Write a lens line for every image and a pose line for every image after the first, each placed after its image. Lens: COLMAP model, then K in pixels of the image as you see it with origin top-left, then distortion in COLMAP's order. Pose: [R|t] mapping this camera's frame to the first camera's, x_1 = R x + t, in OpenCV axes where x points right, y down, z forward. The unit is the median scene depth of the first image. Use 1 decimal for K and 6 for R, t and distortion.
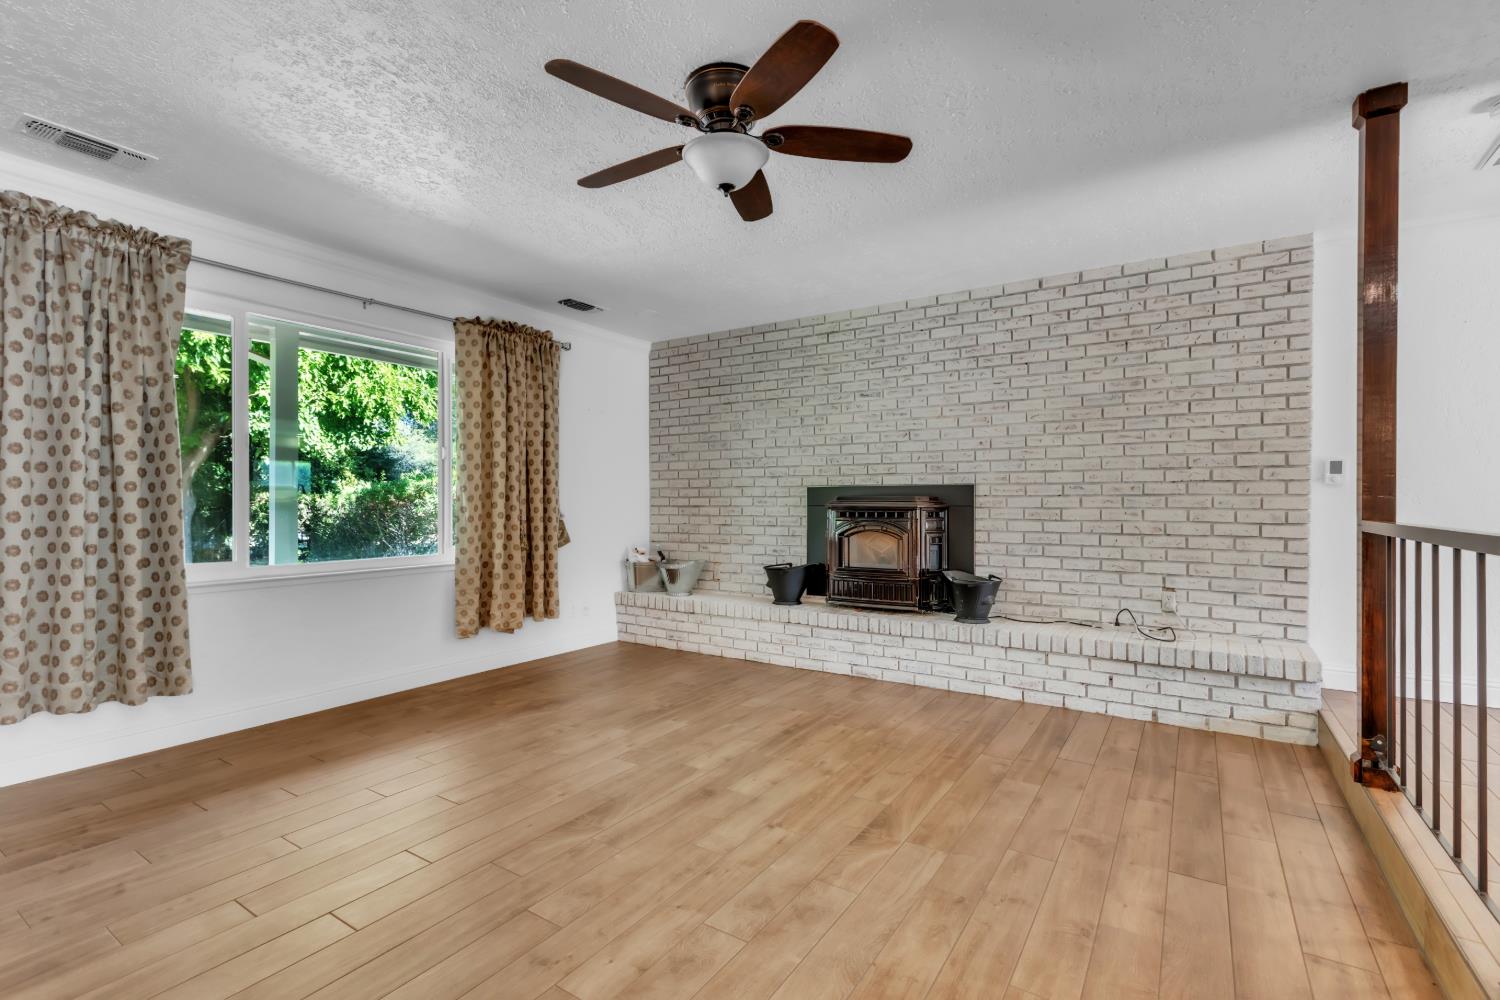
lens RADIAL K [[682.4, 0, 741.3], [0, 682.4, 510.5], [0, 0, 1]] dist [0.000997, 0.000048]
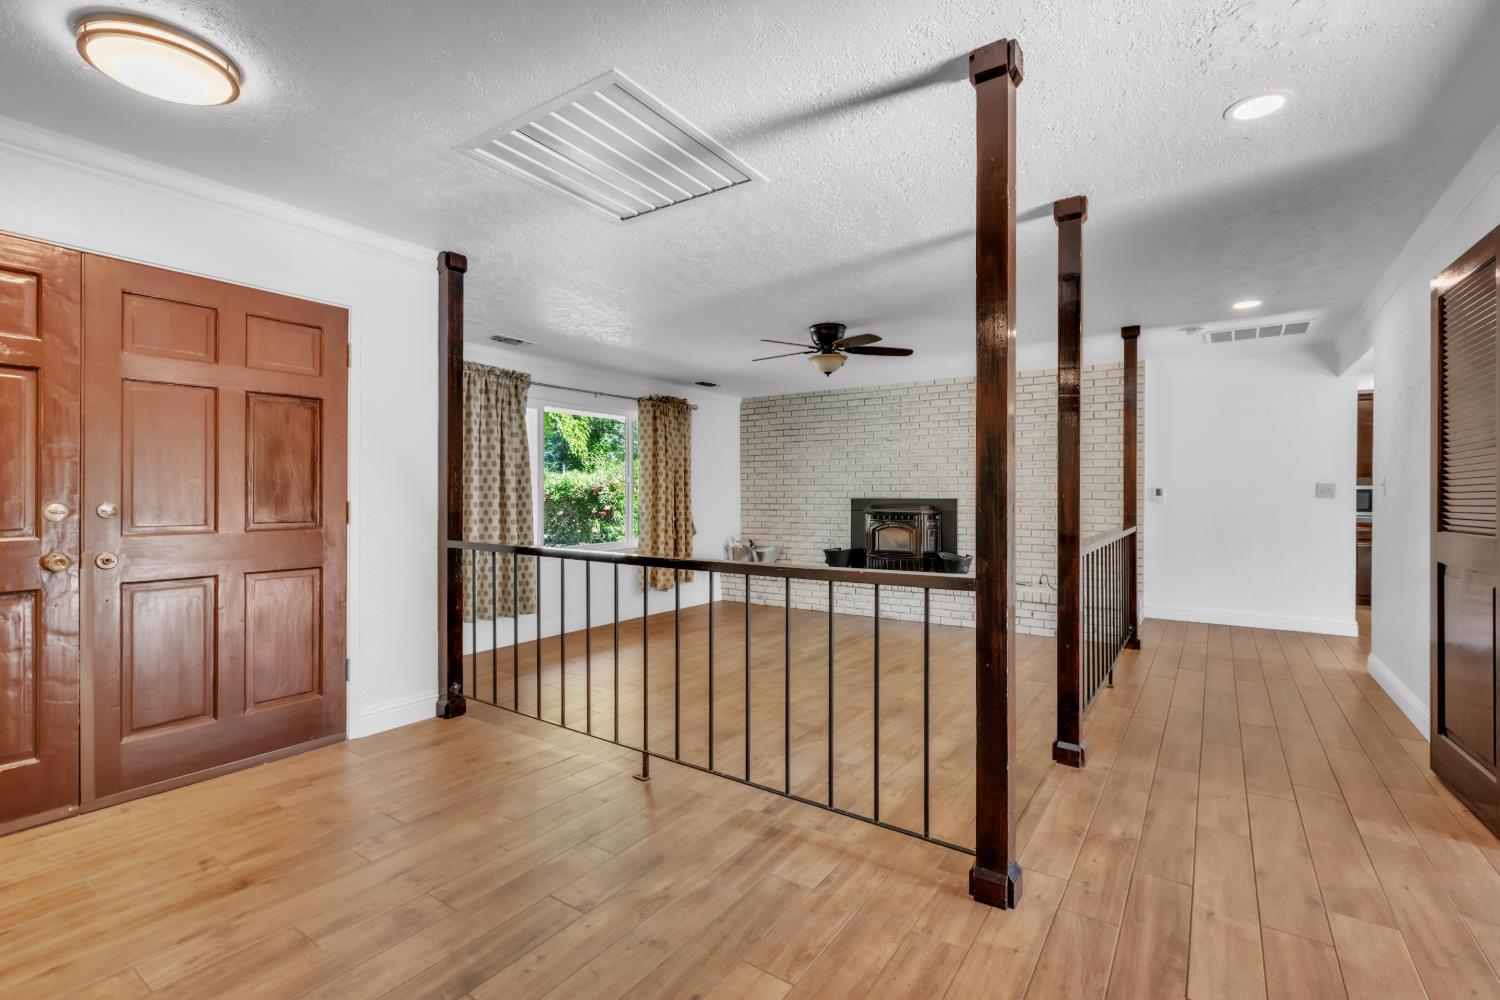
lens RADIAL K [[670.3, 0, 750.0], [0, 670.3, 500.0], [0, 0, 1]] dist [-0.000244, 0.000054]
pose [[0.999859, 0.000483, -0.016758, -0.113323], [-0.000547, 0.999993, -0.003827, -0.026770], [0.016756, 0.003835, 0.999852, -0.550809]]
